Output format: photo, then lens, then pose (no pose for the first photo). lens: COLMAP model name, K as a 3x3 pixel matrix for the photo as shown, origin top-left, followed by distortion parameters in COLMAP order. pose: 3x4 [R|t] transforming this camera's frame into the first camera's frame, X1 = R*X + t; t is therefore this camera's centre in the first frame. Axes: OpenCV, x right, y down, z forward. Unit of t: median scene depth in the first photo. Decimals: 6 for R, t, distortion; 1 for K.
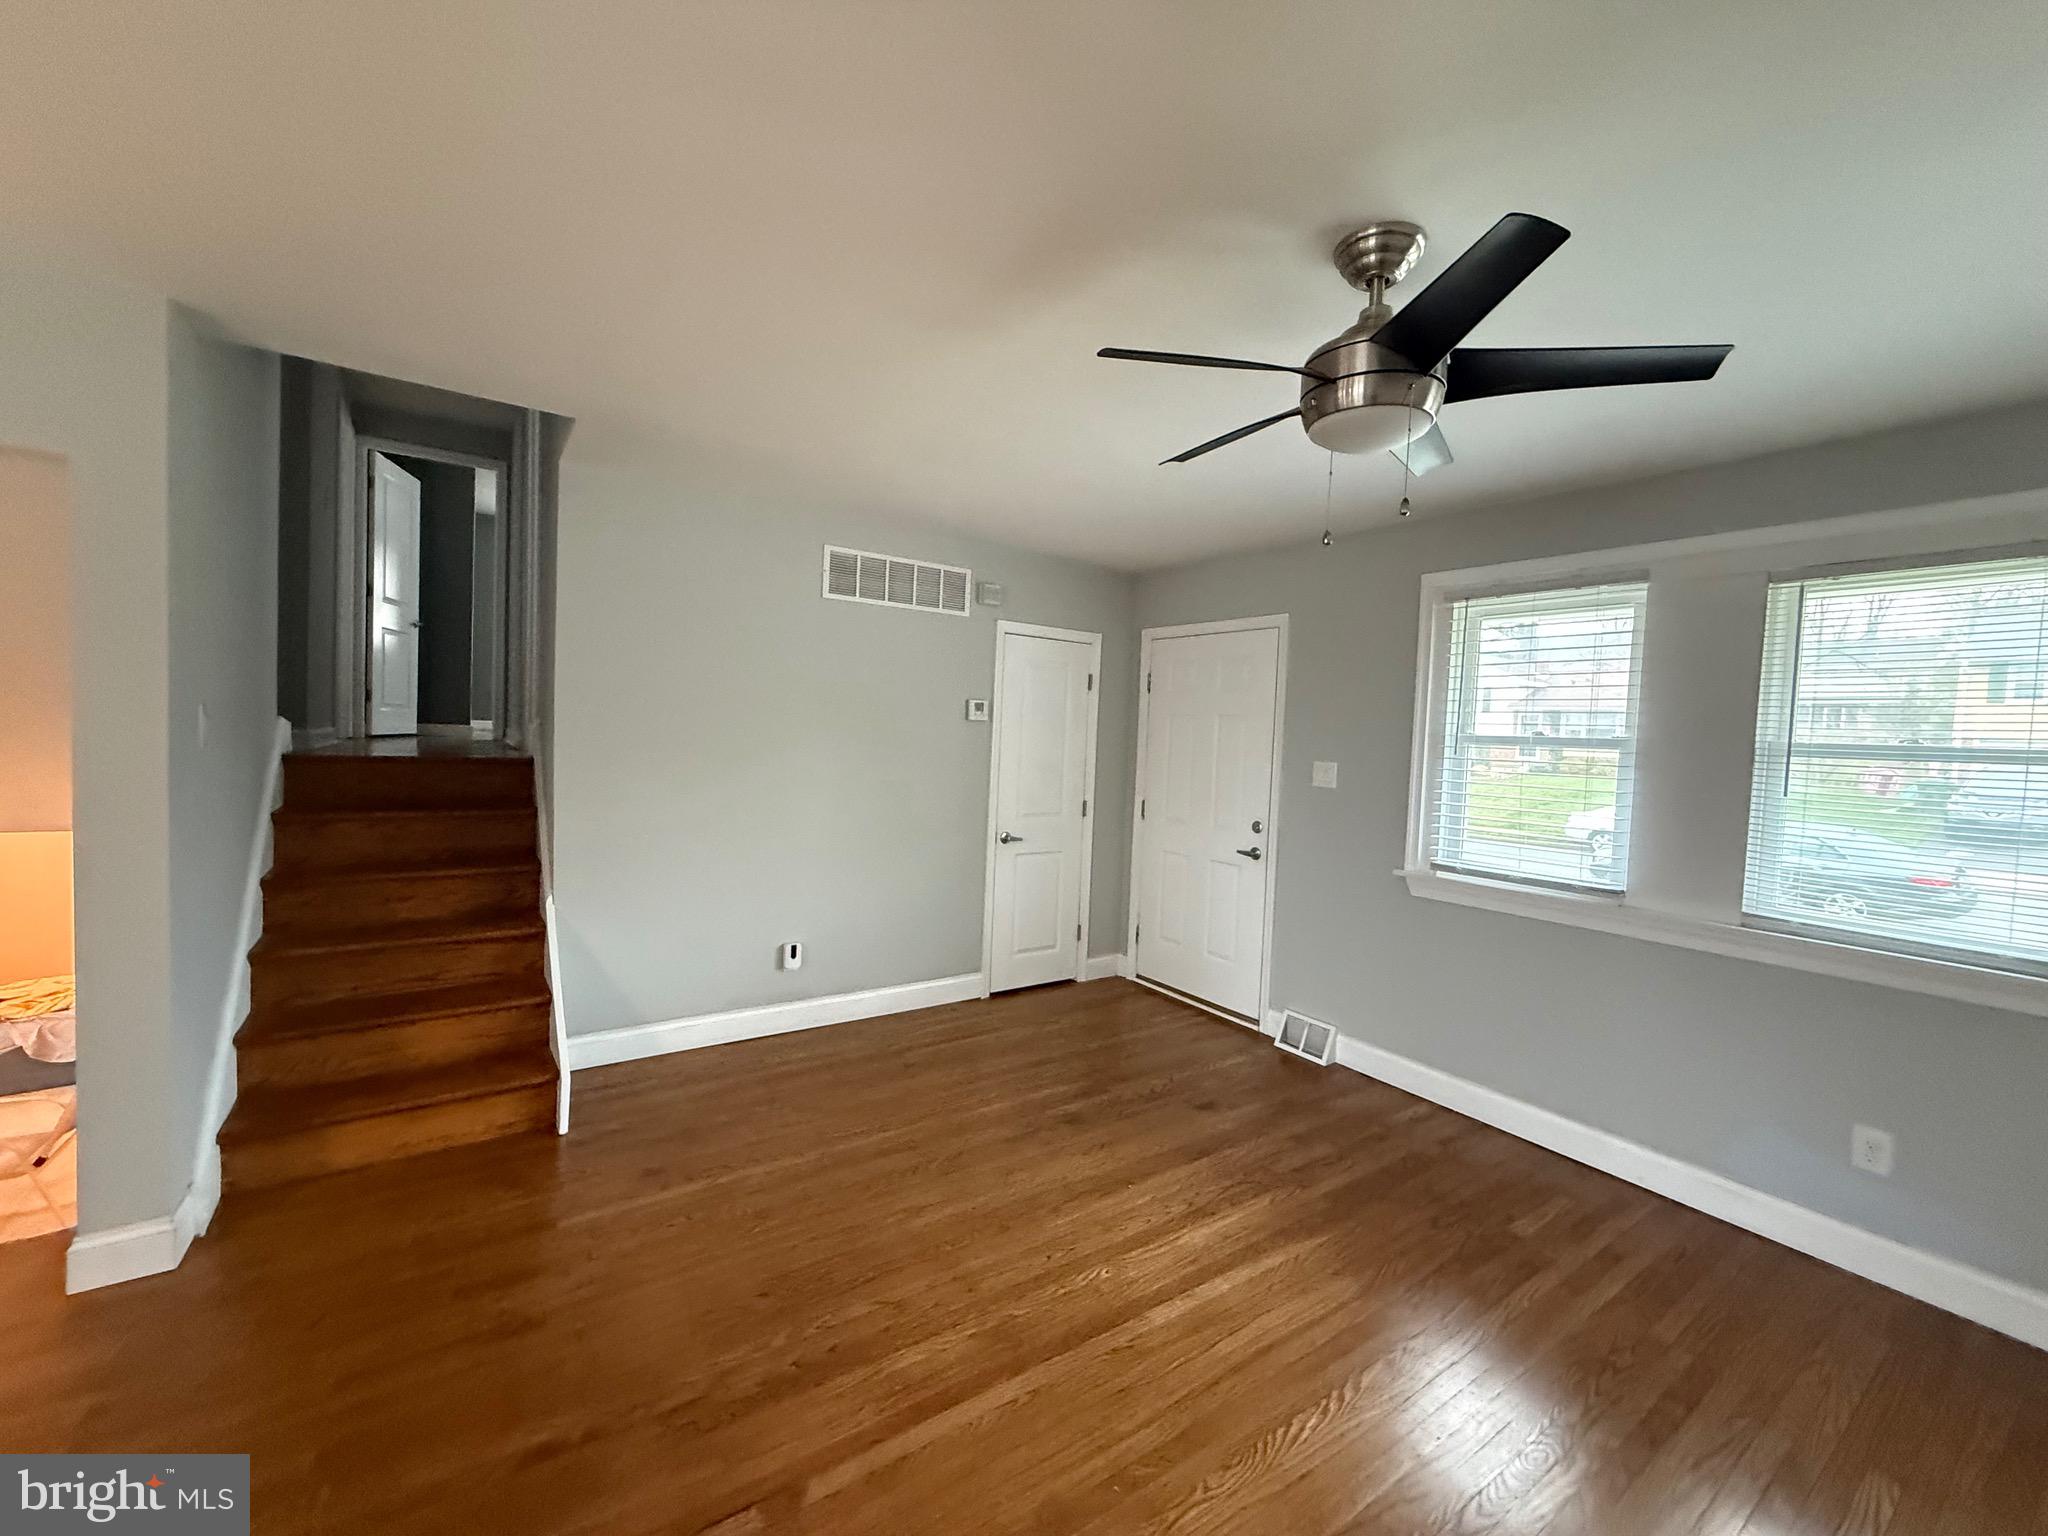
lens RADIAL K [[812.7, 0, 1018.0], [0, 812.7, 767.6], [0, 0, 1]] dist [-0.000658, -0.000137]
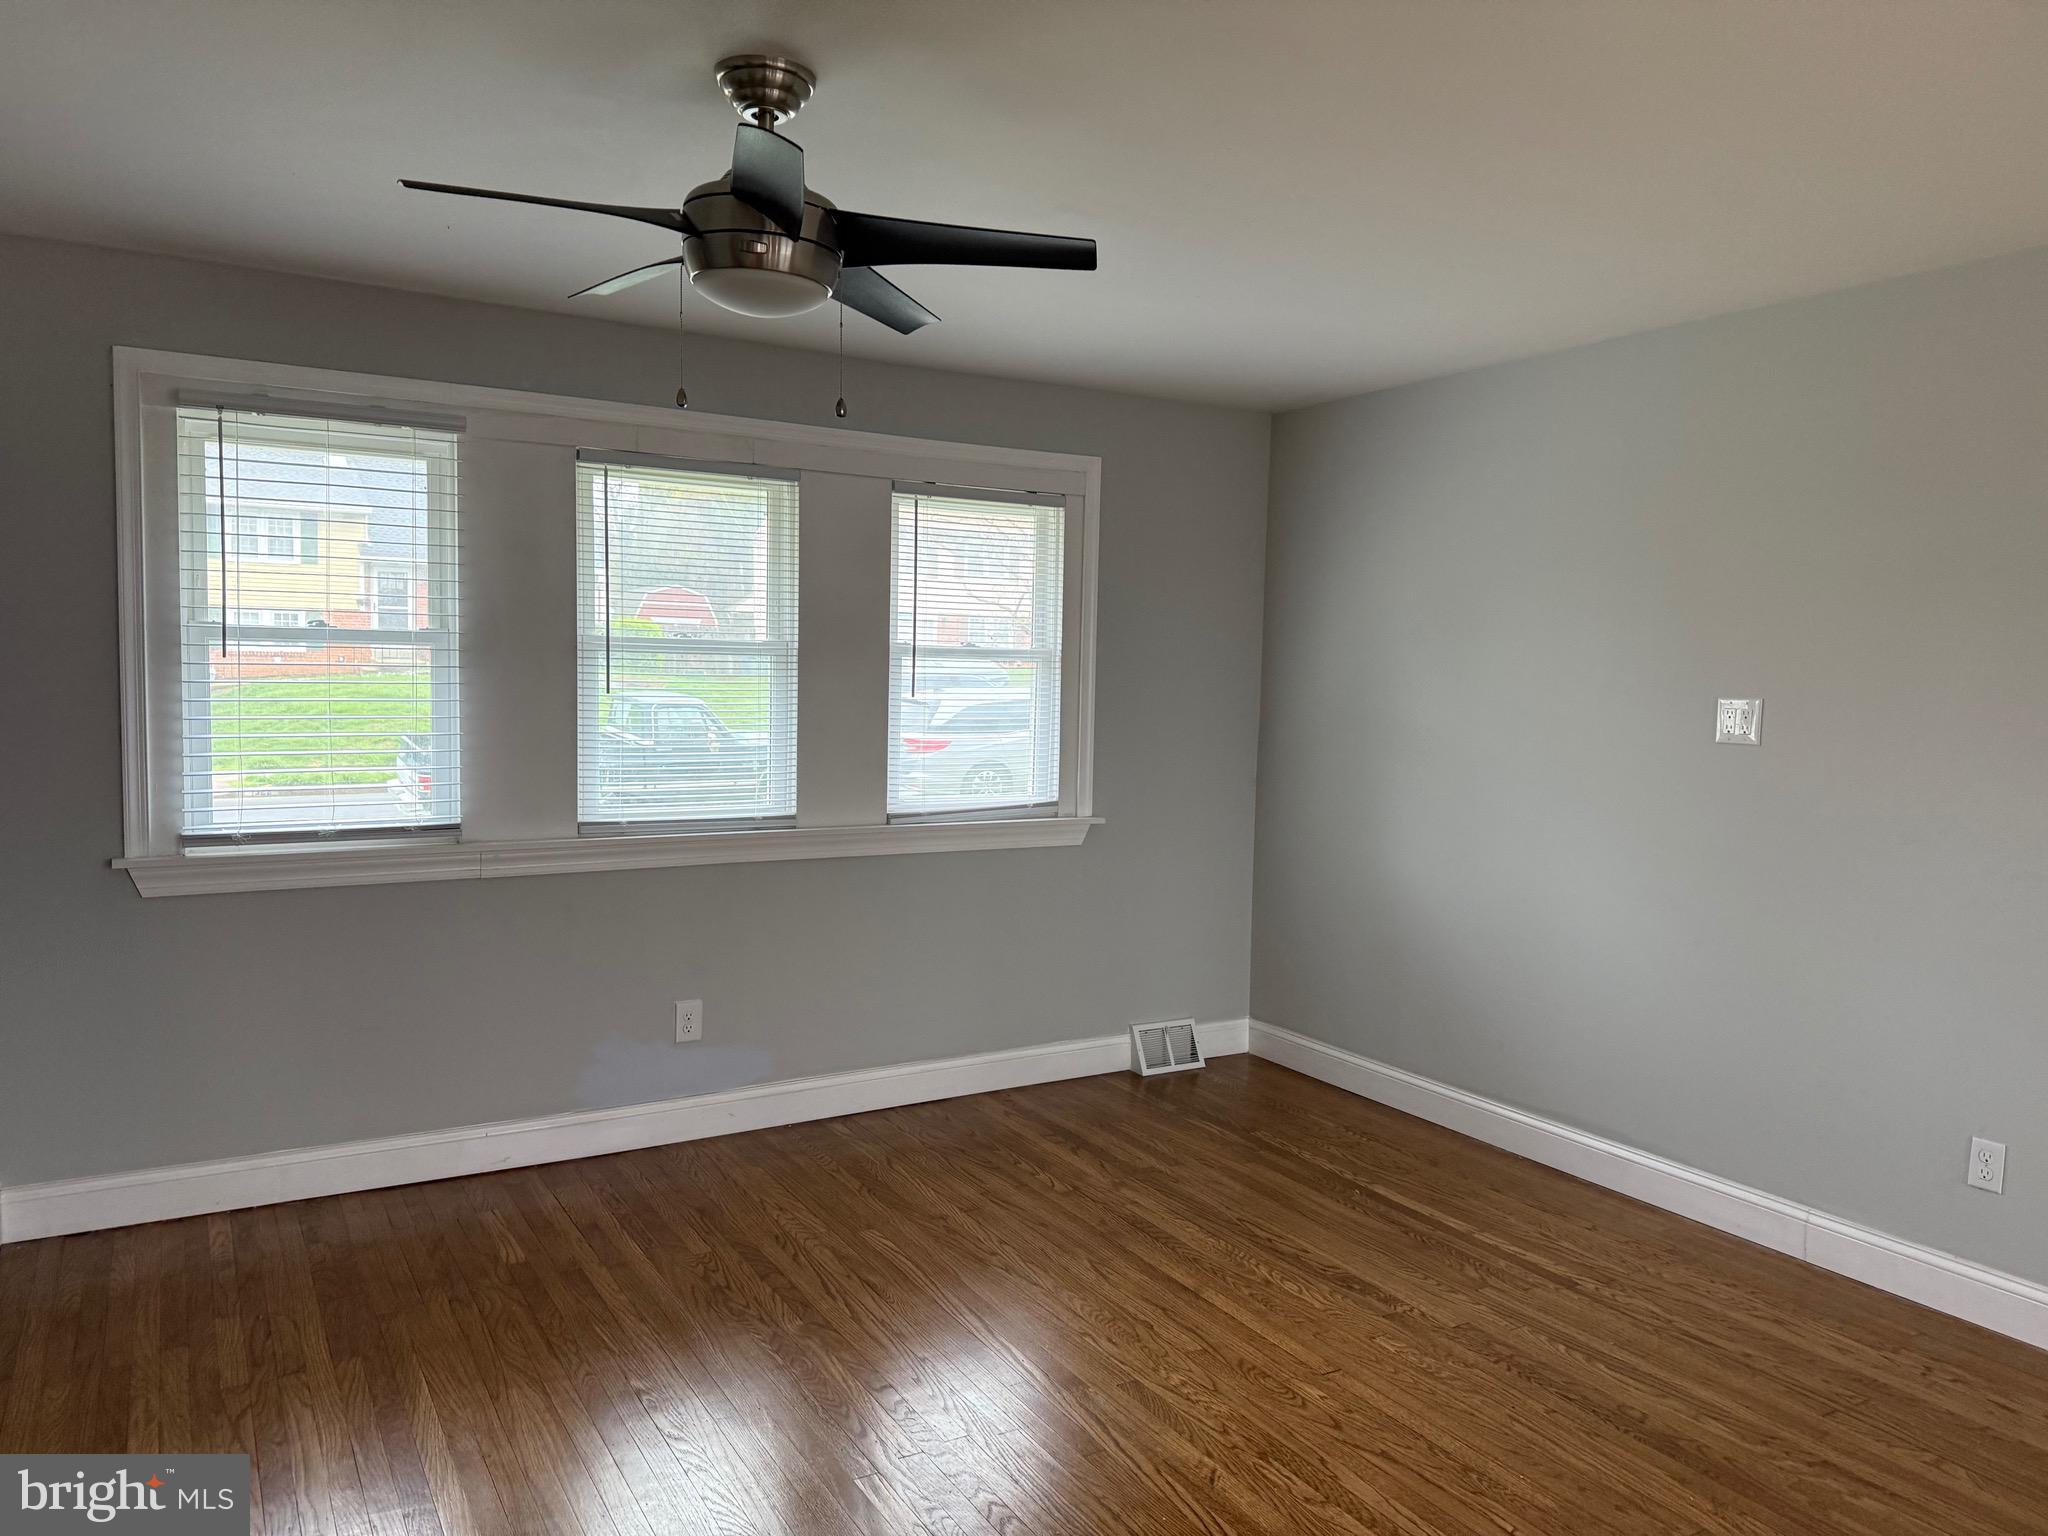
lens RADIAL K [[1443.3, 0, 1040.5], [0, 1443.3, 772.5], [0, 0, 1]] dist [0.073938, -0.104306]
pose [[0.053878, -0.113157, 0.992115, -0.642436], [0.024028, 0.993418, 0.112001, -0.044933], [-0.998258, 0.017804, 0.056242, 0.355175]]
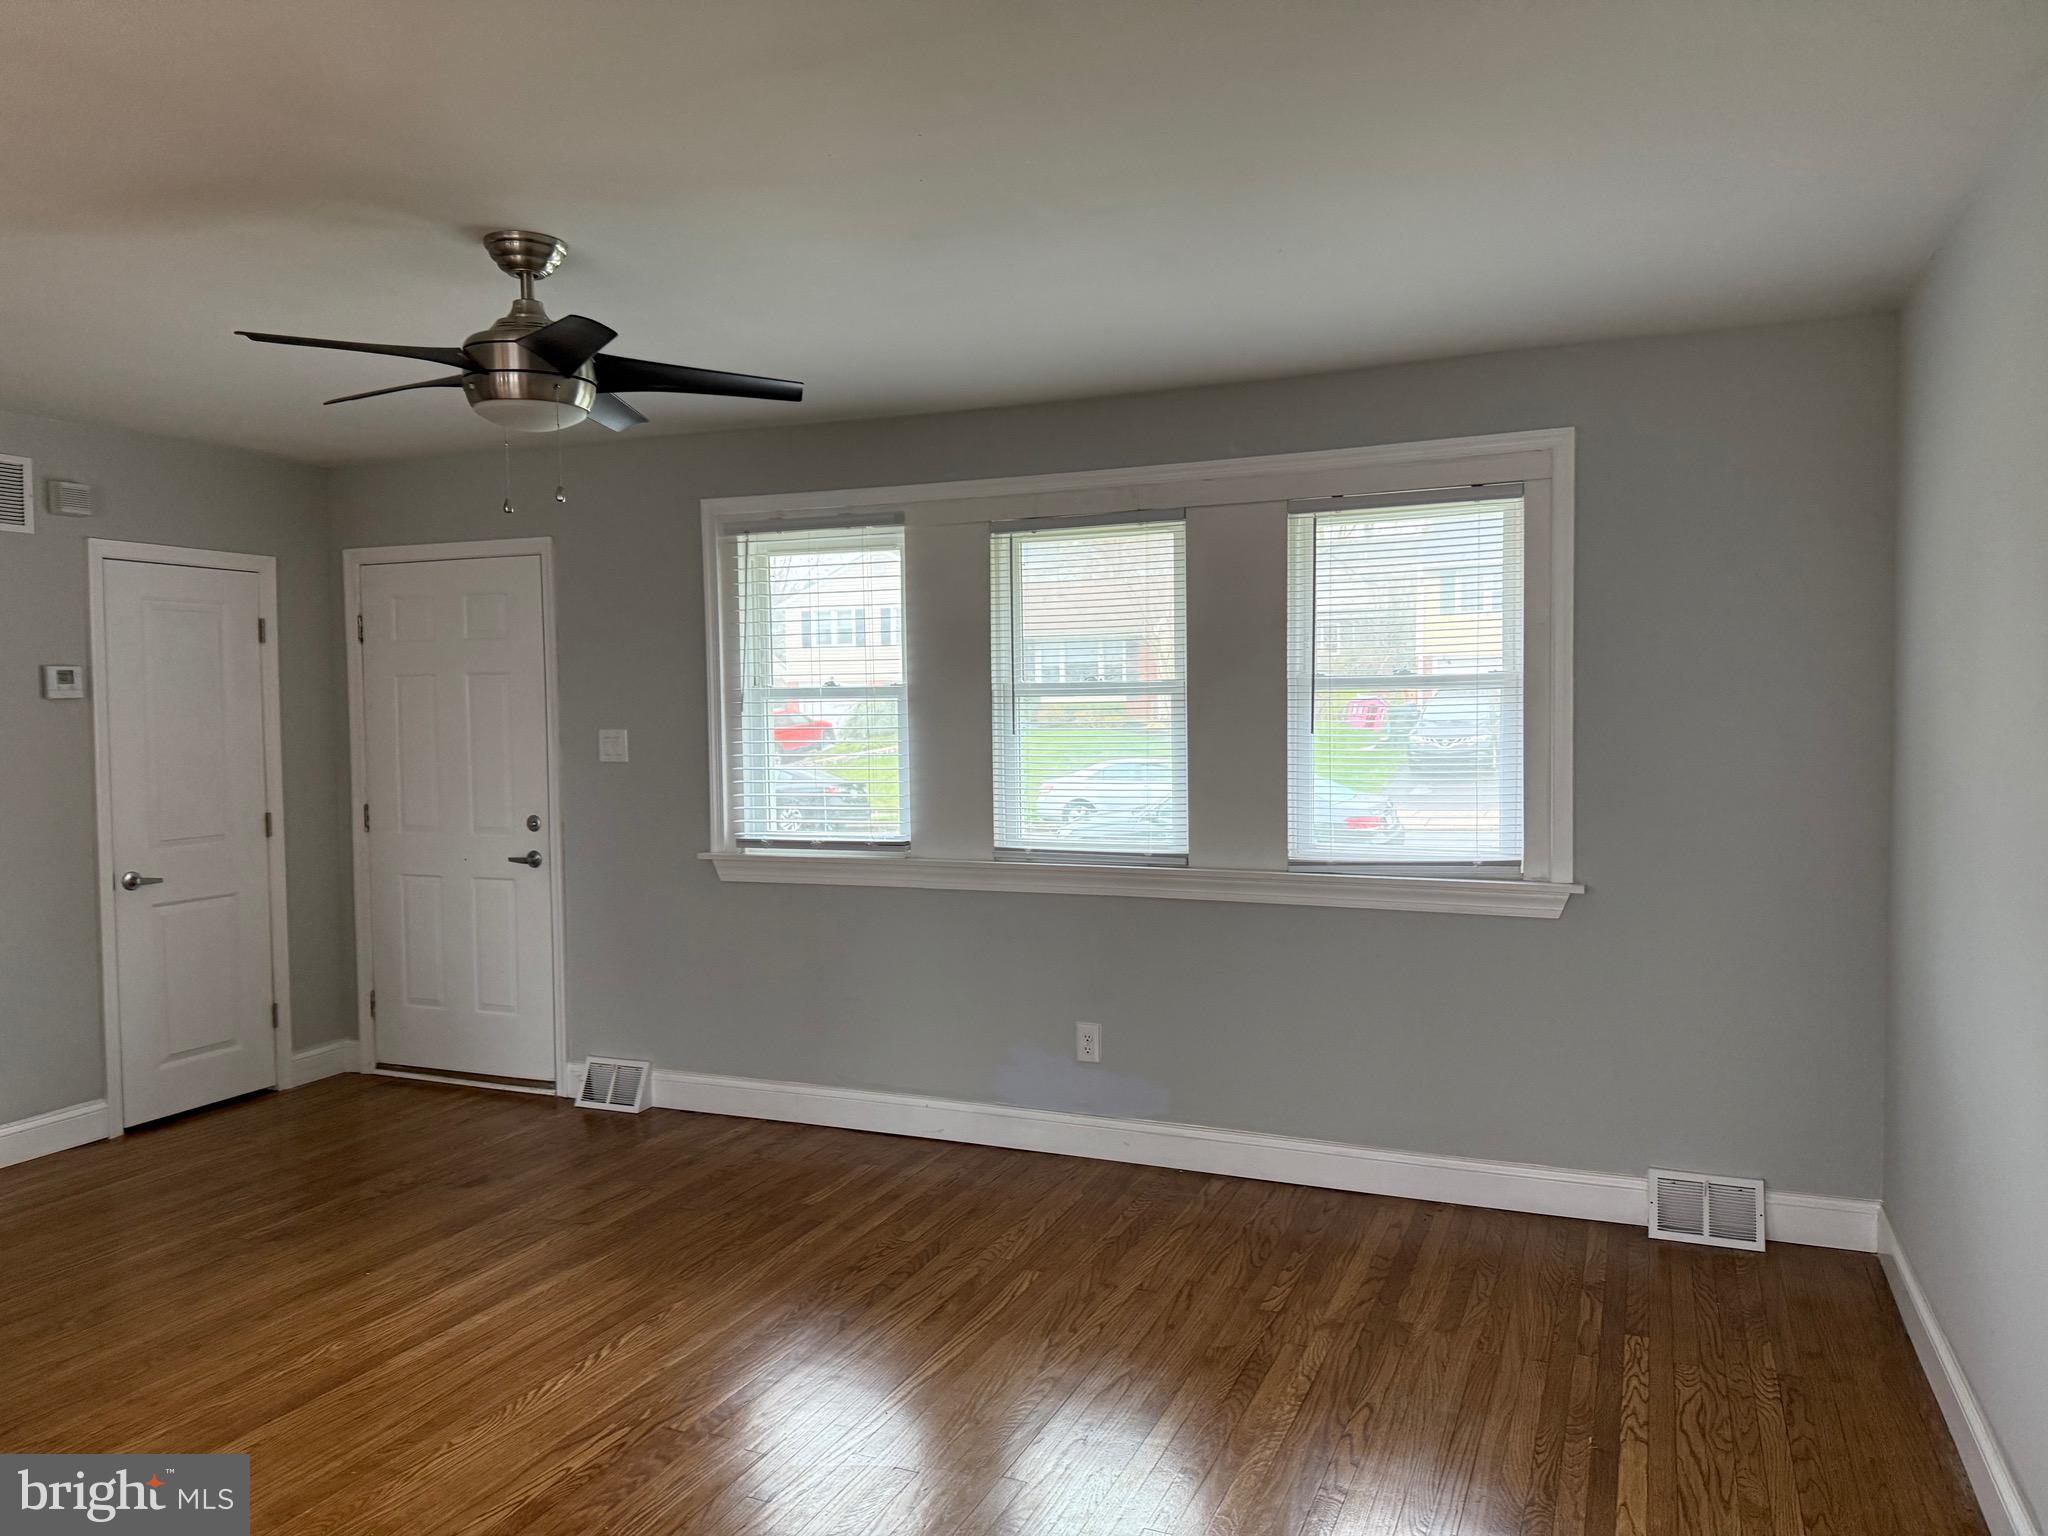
lens RADIAL K [[1443.3, 0, 1036.8], [0, 1443.3, 756.6], [0, 0, 1]] dist [0.073938, -0.104306]
pose [[0.841275, -0.072253, 0.535757, -0.039737], [0.071085, 0.997208, 0.022863, 0.021453], [-0.535913, 0.018850, 0.844062, -0.544160]]
